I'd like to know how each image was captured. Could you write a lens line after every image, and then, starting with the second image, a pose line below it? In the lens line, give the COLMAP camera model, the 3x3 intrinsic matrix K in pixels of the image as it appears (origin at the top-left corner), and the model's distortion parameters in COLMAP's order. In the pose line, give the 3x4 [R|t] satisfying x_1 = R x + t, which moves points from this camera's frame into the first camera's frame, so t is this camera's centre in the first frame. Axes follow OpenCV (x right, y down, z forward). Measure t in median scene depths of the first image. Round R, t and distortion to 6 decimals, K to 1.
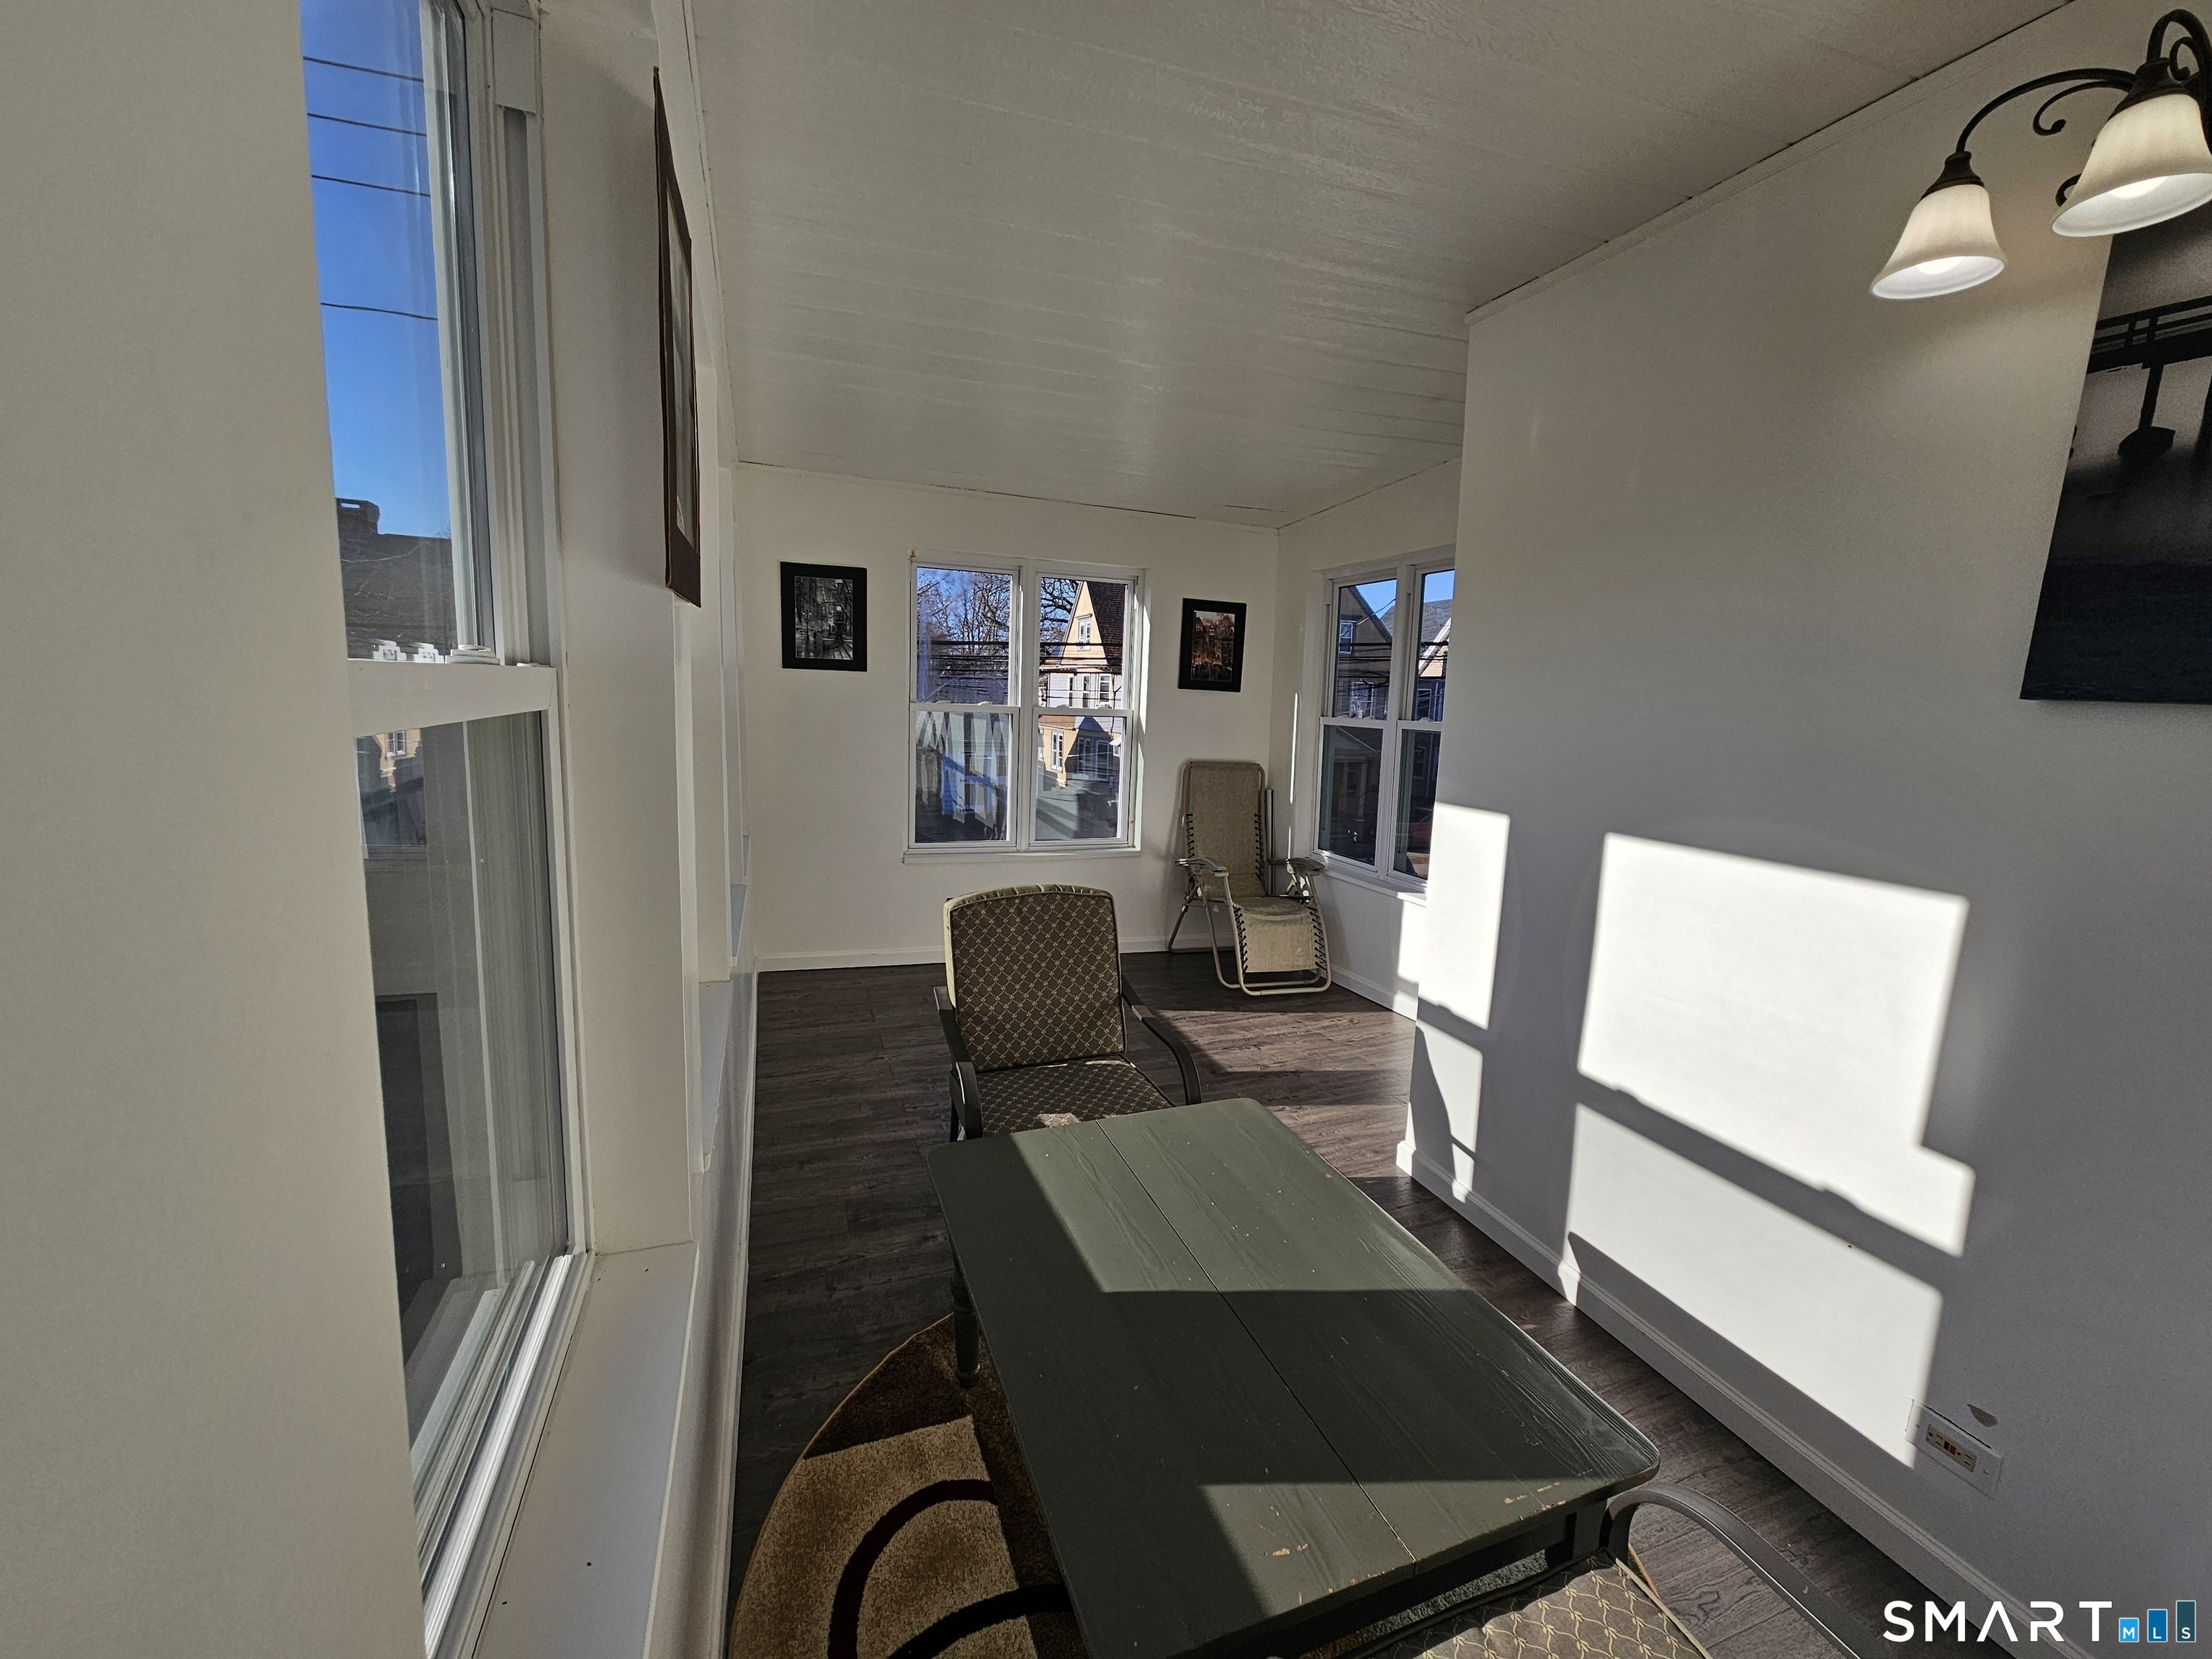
lens RADIAL K [[897.8, 0, 1101.4], [0, 897.8, 827.3], [0, 0, 1]] dist [-0.002156, 0.000442]
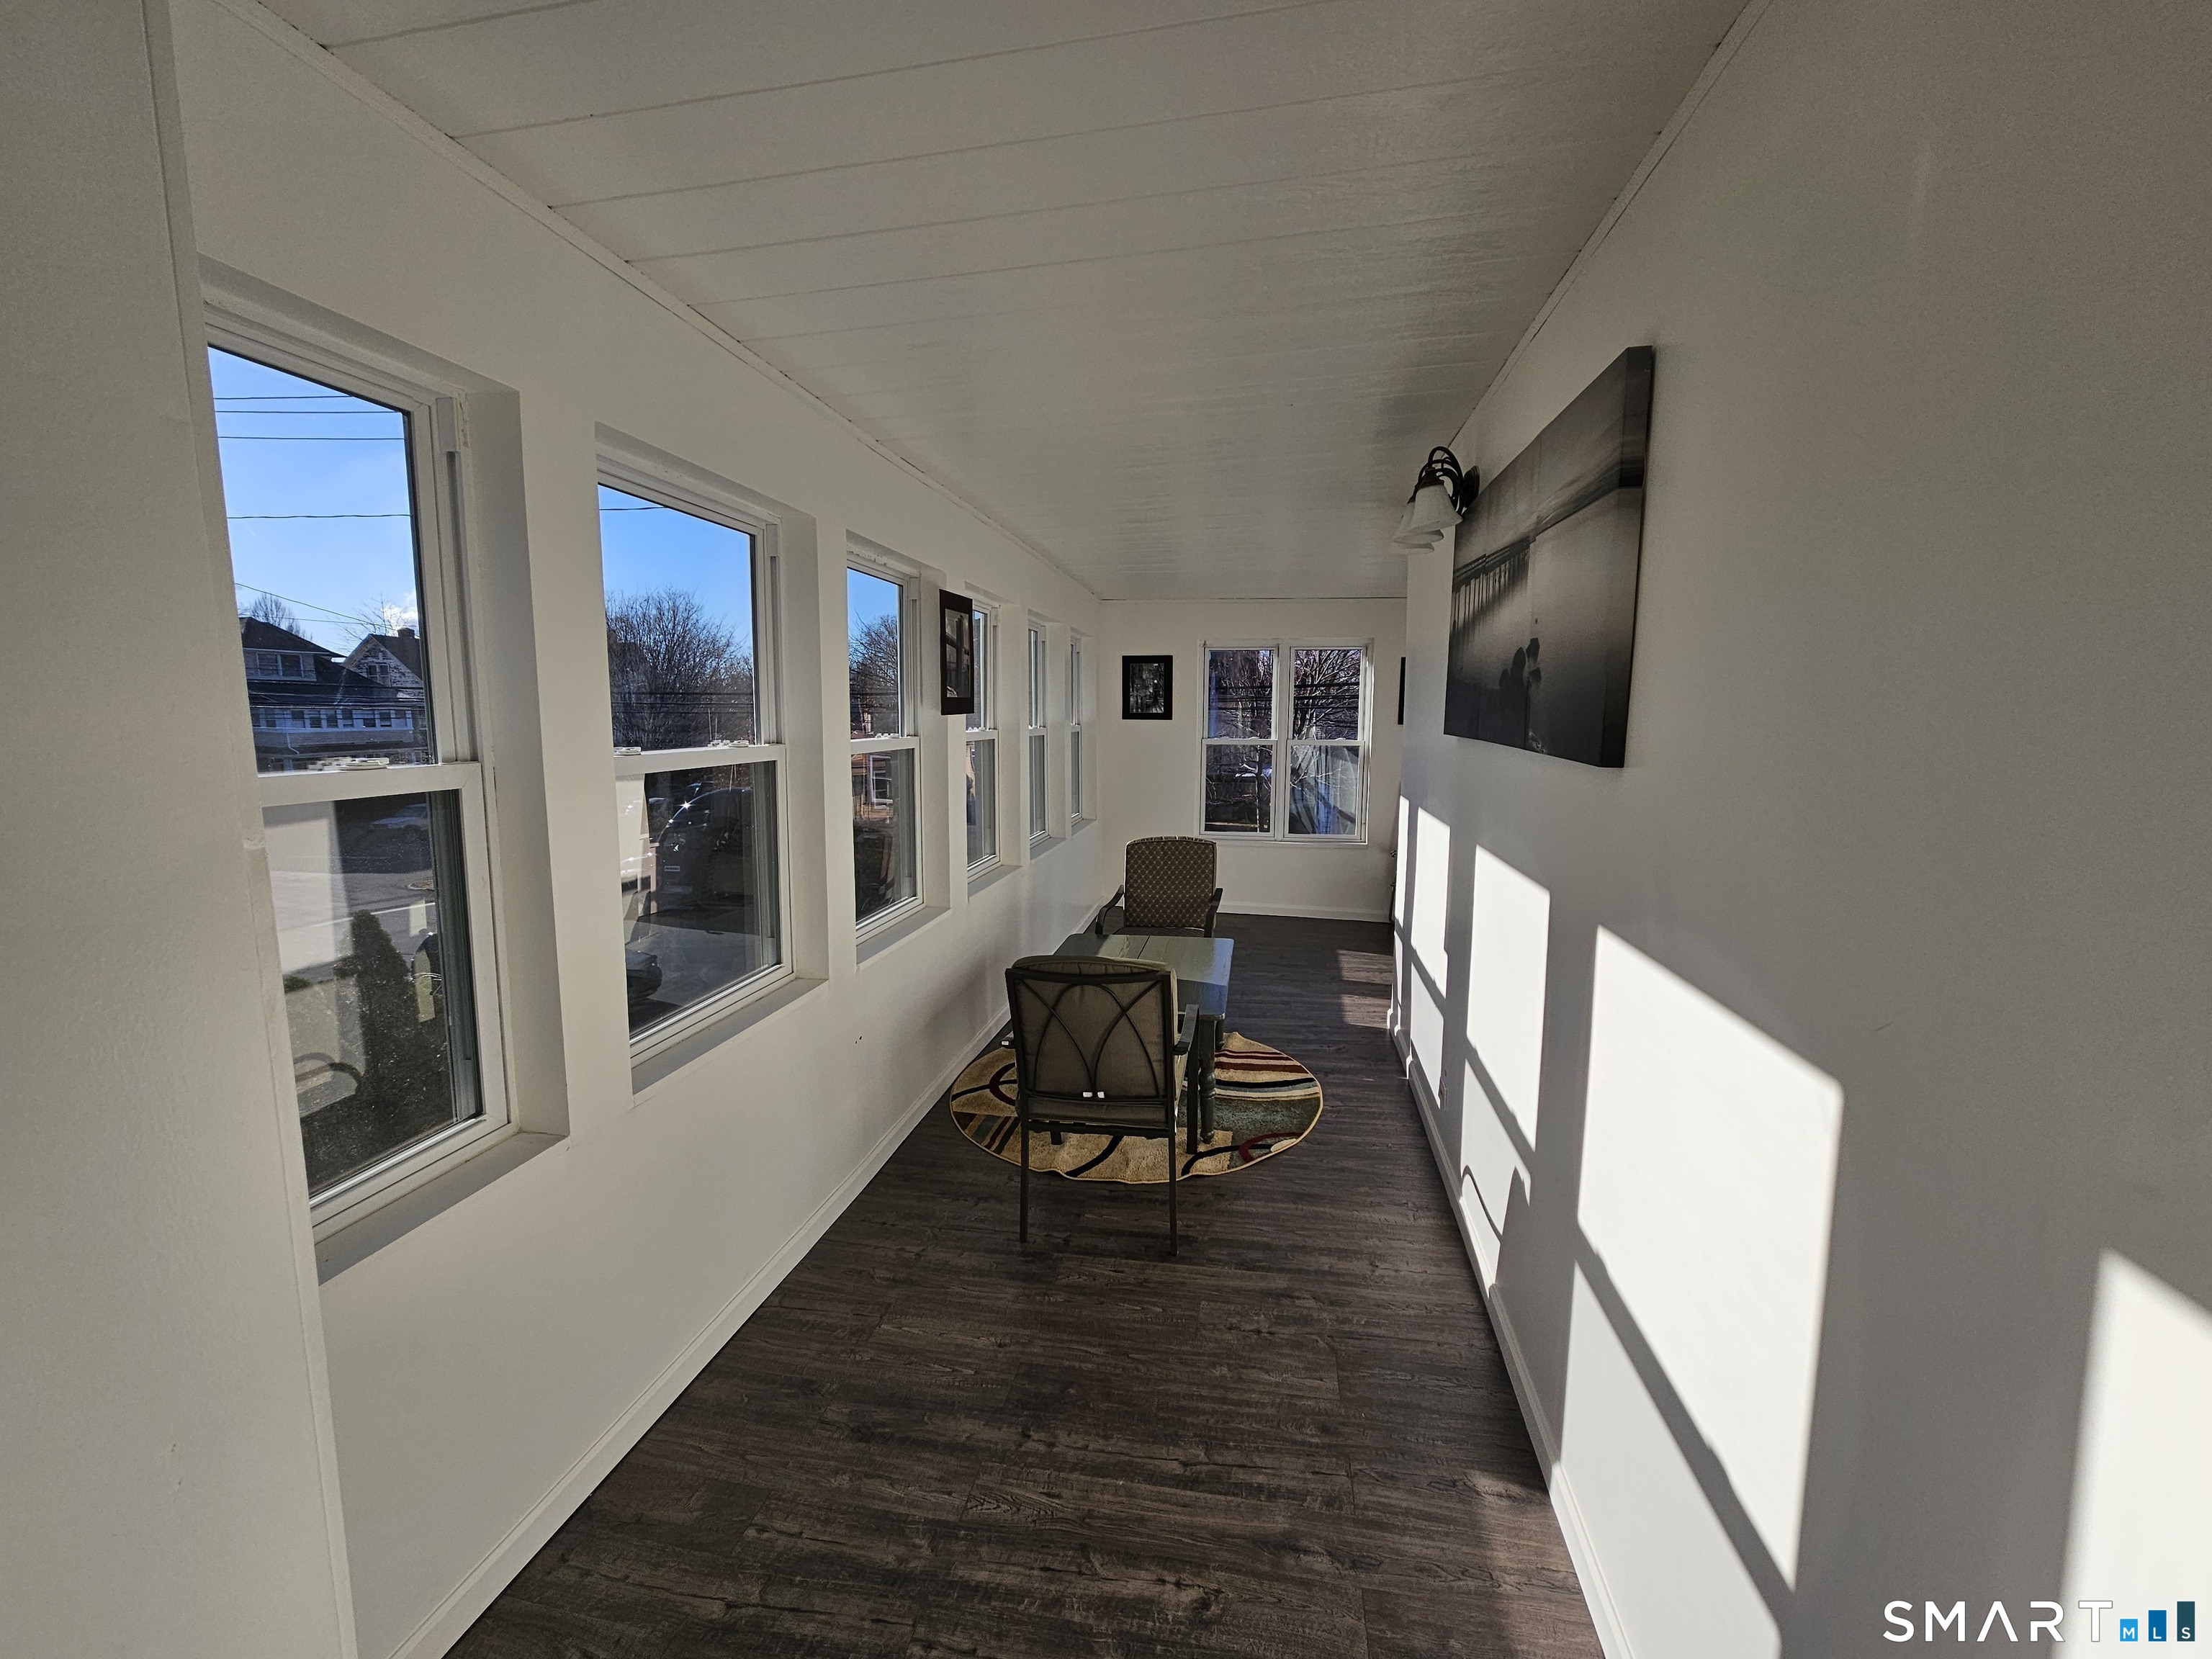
lens RADIAL K [[897.8, 0, 1101.4], [0, 897.8, 827.3], [0, 0, 1]] dist [-0.002156, 0.000442]
pose [[0.864487, 0.036052, -0.501360, 0.438485], [-0.053606, 0.998349, -0.020642, 0.054971], [0.499788, 0.044720, 0.864992, -0.425371]]
